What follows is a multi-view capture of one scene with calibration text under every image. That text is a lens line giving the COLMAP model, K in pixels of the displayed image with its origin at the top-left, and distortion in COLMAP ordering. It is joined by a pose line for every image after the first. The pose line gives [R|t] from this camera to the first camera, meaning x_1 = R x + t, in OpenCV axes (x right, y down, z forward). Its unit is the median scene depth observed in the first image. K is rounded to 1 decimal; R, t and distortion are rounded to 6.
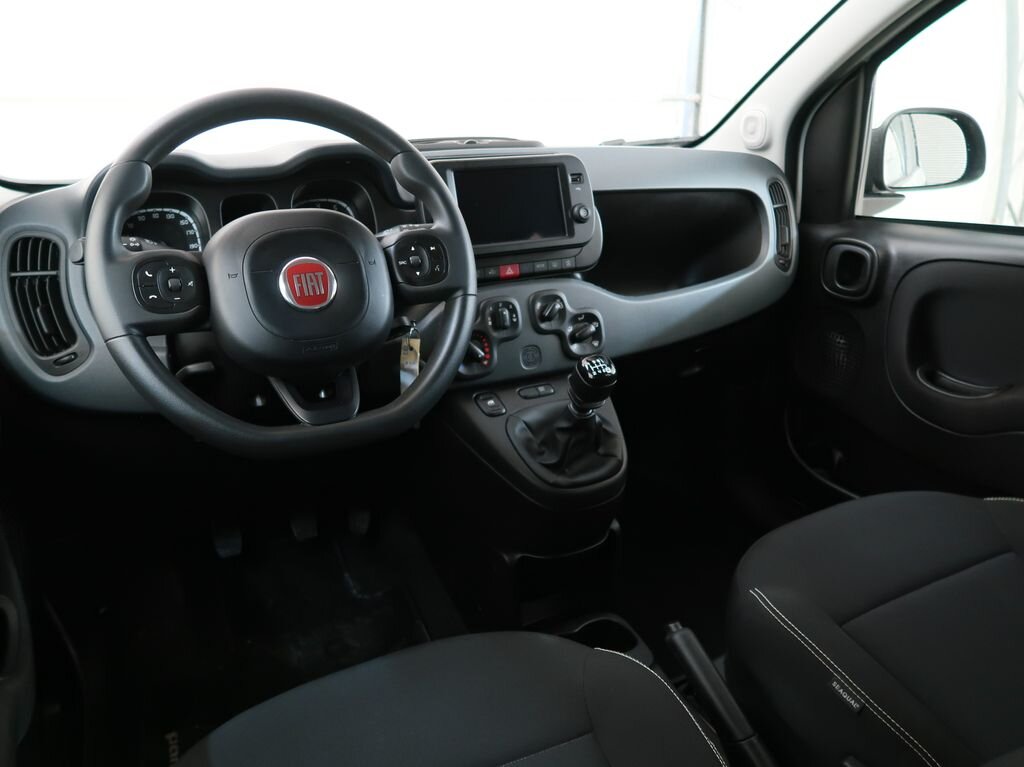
lens RADIAL K [[793.8, 0, 512.0], [0, 793.8, 383.5], [0, 0, 1]] dist [-0.026611, -0.007900]
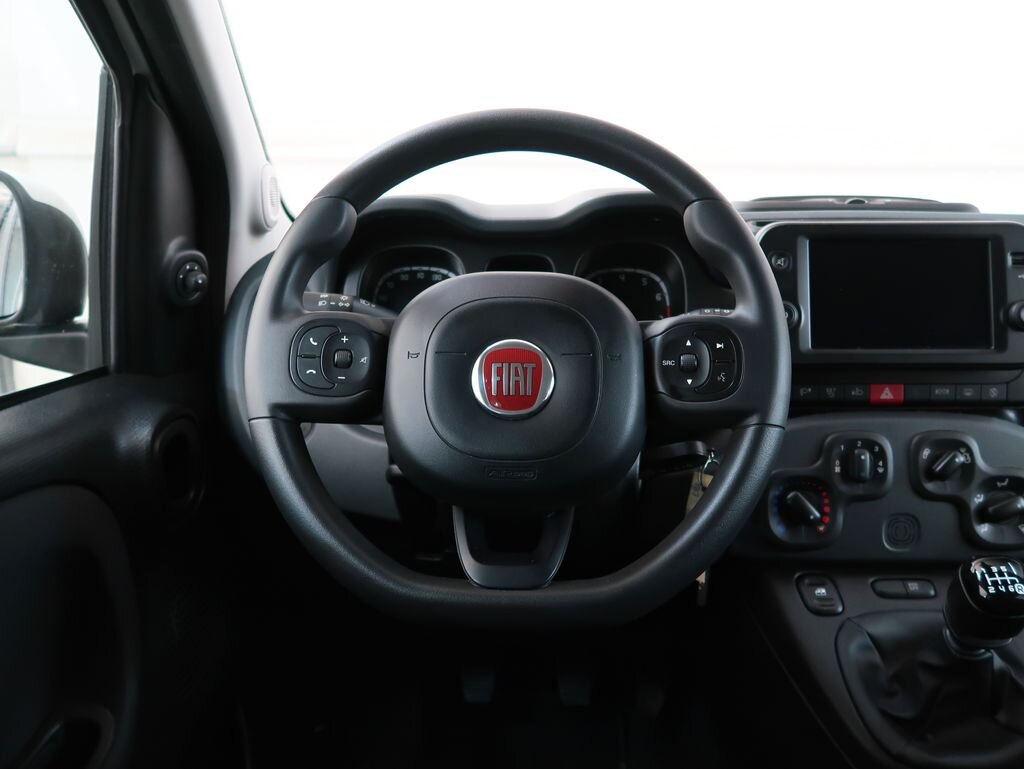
lens RADIAL K [[877.6, 0, 512.0], [0, 877.6, 384.5], [0, 0, 1]] dist [-0.030665, 0.002202]
pose [[0.867598, 0.114964, -0.483794, 0.078627], [-0.170751, 0.982628, -0.072709, -0.046648], [0.467031, 0.145690, 0.872156, 0.242121]]
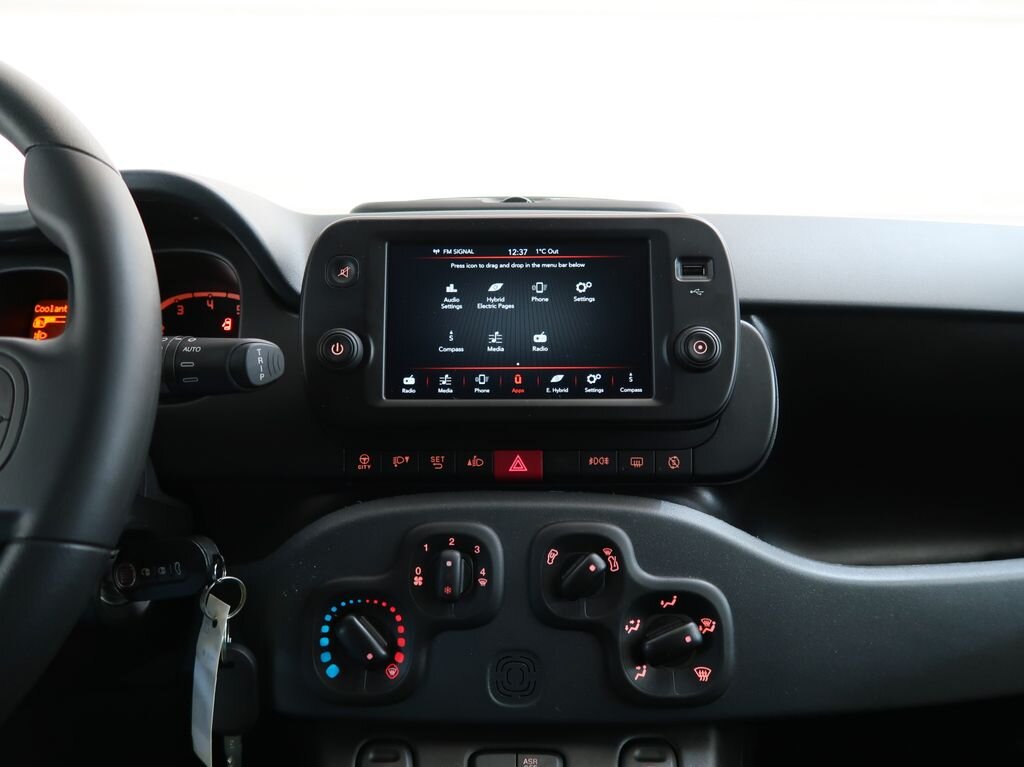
lens RADIAL K [[793.8, 0, 512.0], [0, 793.8, 383.5], [0, 0, 1]] dist [-0.026611, -0.007900]
pose [[0.874391, 0.081237, -0.478373, 0.211771], [-0.168736, 0.975262, -0.142804, -0.126859], [0.454938, 0.205586, 0.866468, 0.627791]]
